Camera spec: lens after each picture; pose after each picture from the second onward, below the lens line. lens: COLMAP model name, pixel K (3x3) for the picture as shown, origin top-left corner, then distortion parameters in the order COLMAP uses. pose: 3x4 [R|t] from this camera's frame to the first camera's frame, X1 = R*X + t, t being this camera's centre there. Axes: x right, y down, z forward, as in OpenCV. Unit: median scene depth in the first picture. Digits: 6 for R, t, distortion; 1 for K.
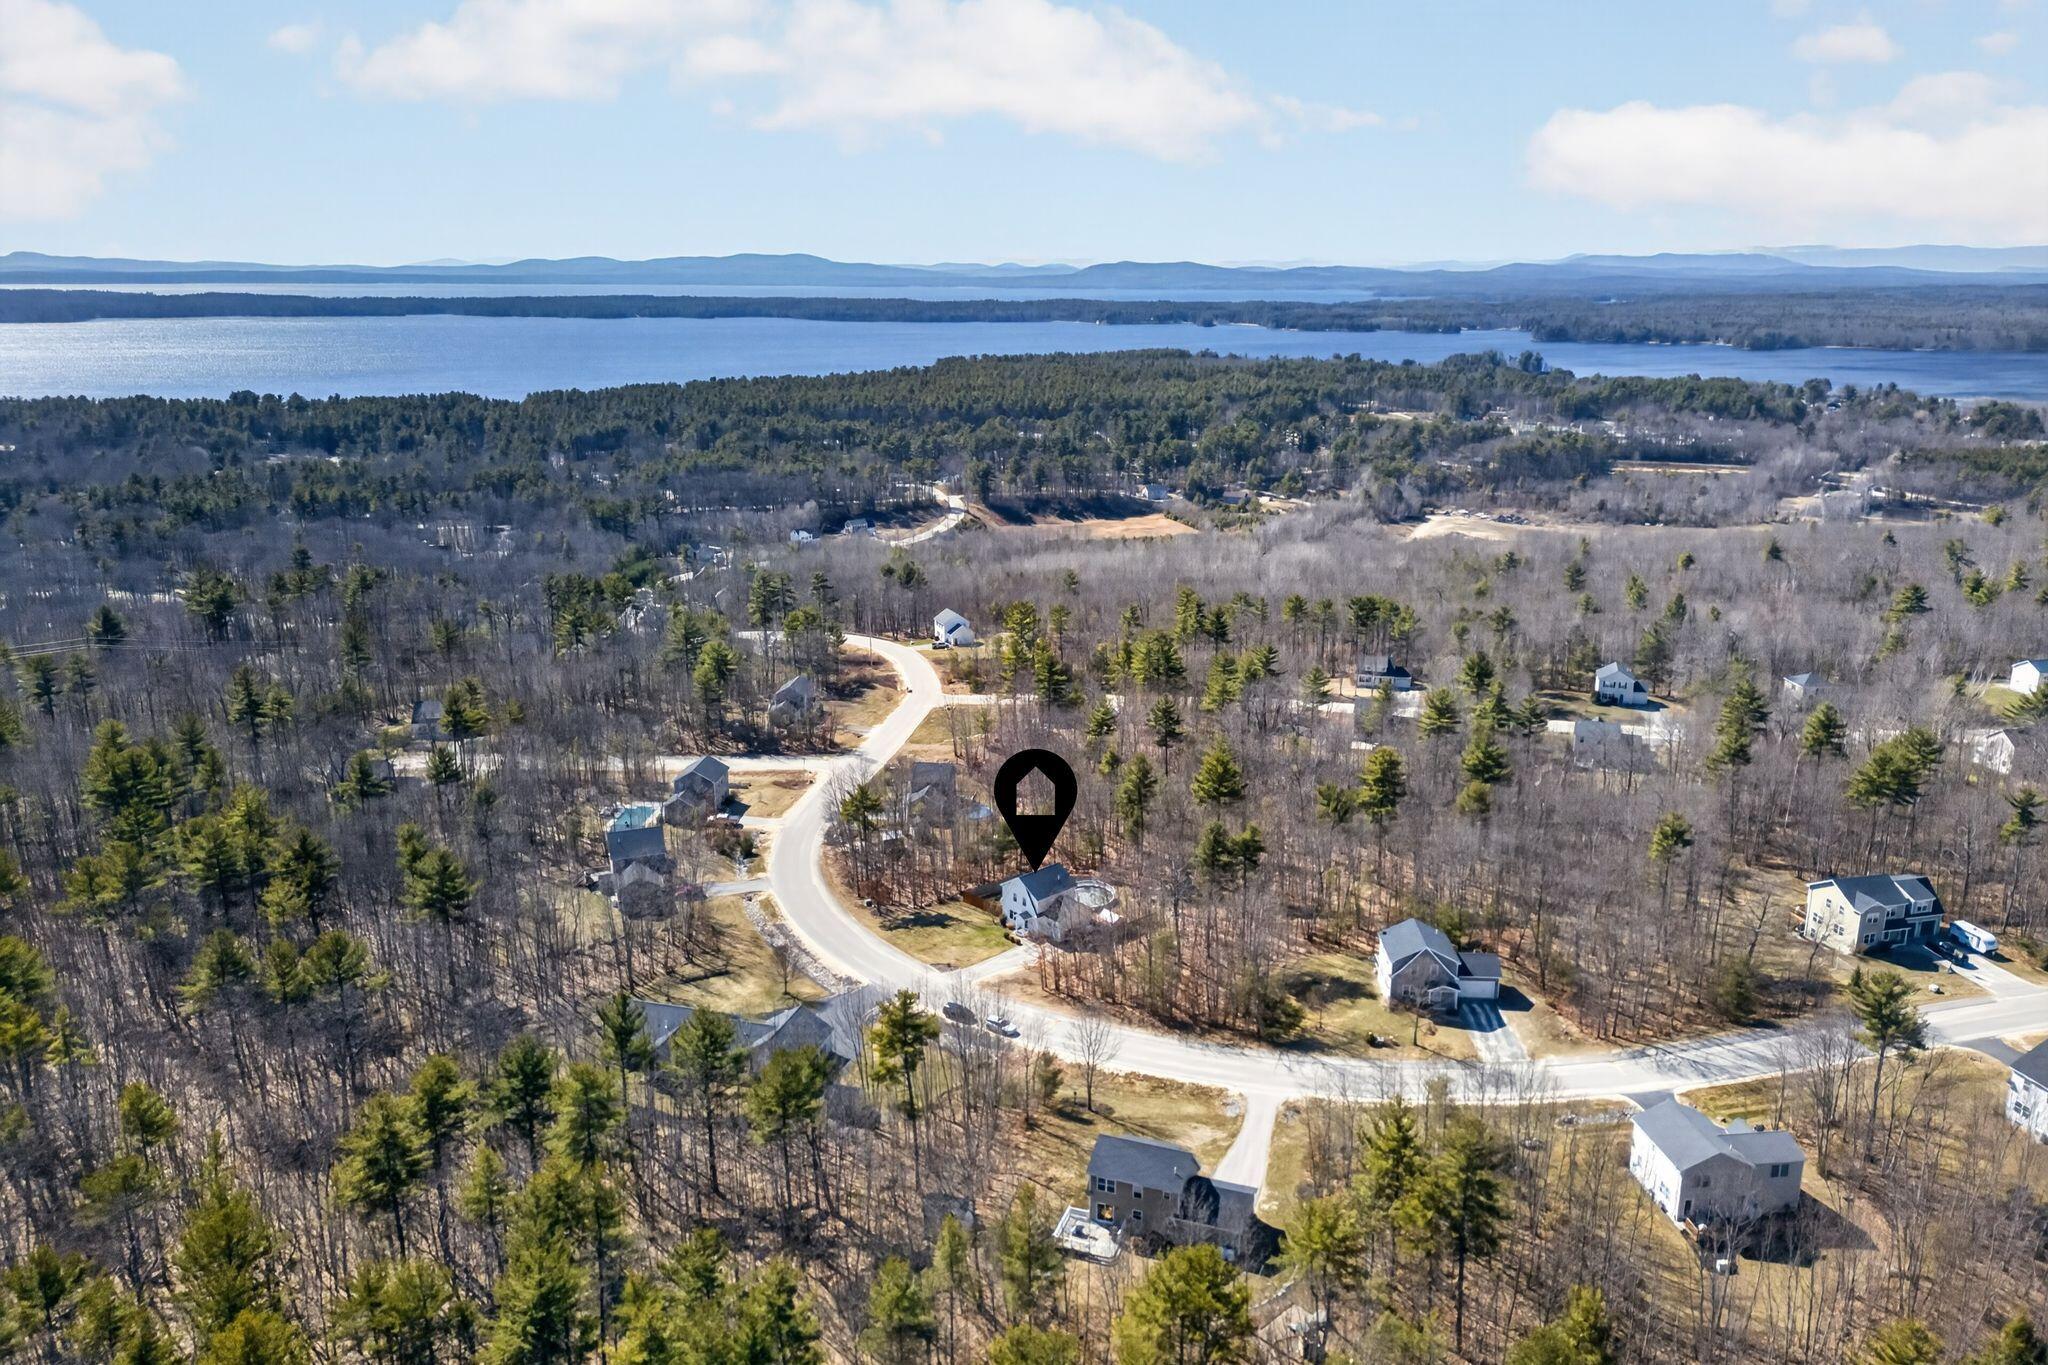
lens RADIAL K [[1473.7, 0, 1028.9], [0, 1473.7, 681.0], [0, 0, 1]] dist [0.011508, 0.001686]
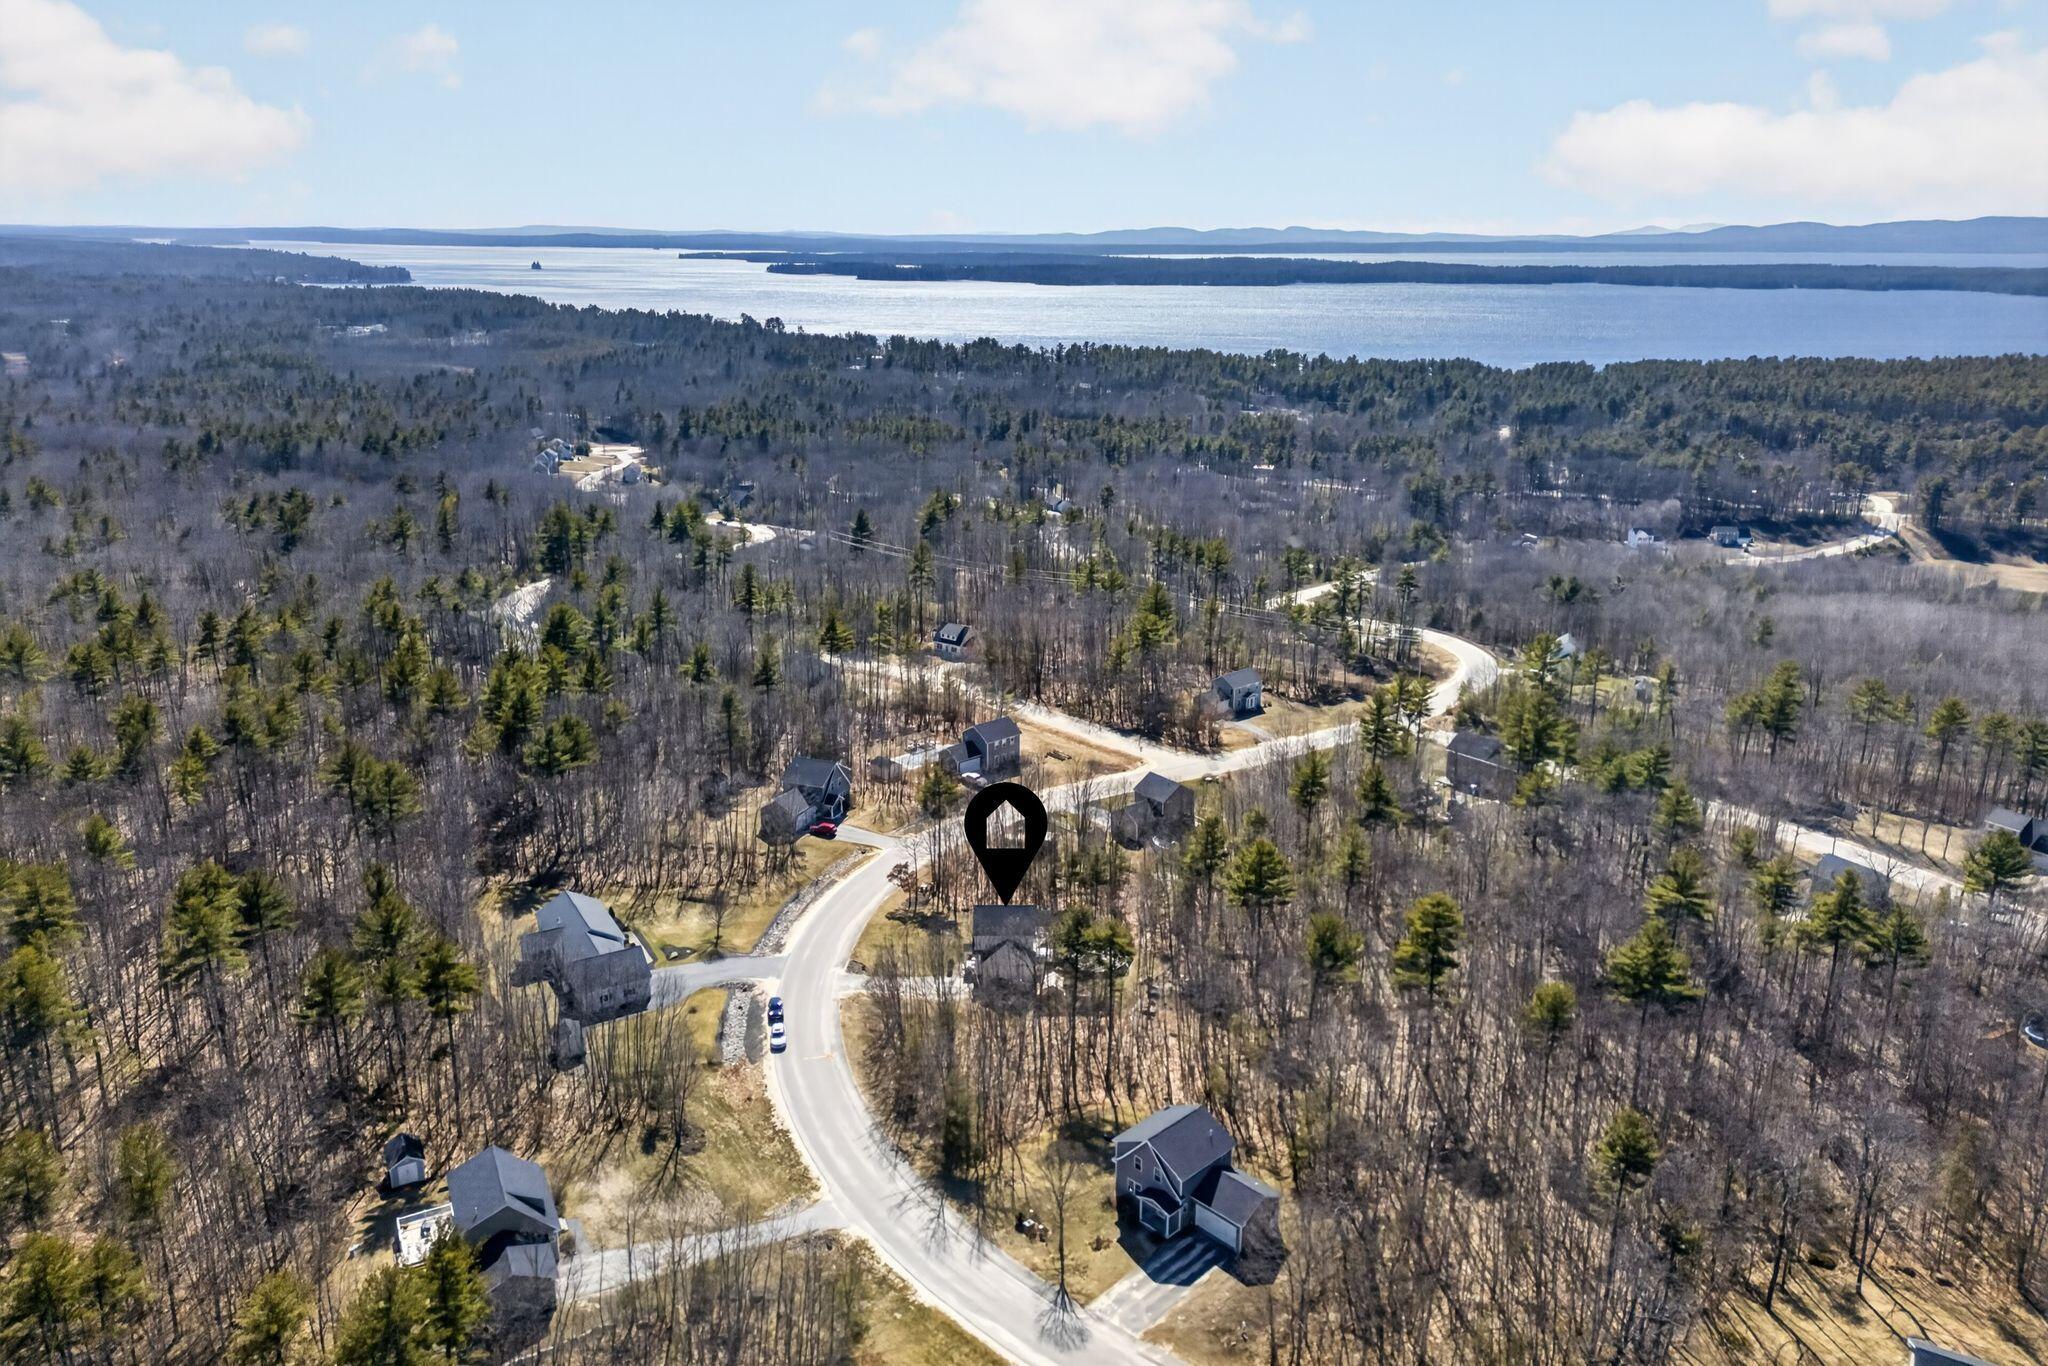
lens RADIAL K [[1473.7, 0, 1028.9], [0, 1473.7, 681.5], [0, 0, 1]] dist [0.011508, 0.001686]
pose [[0.725886, 0.193784, -0.659953, 0.159239], [-0.180681, 0.979517, 0.088887, -0.023493], [0.663660, 0.054719, 0.746031, 0.094923]]
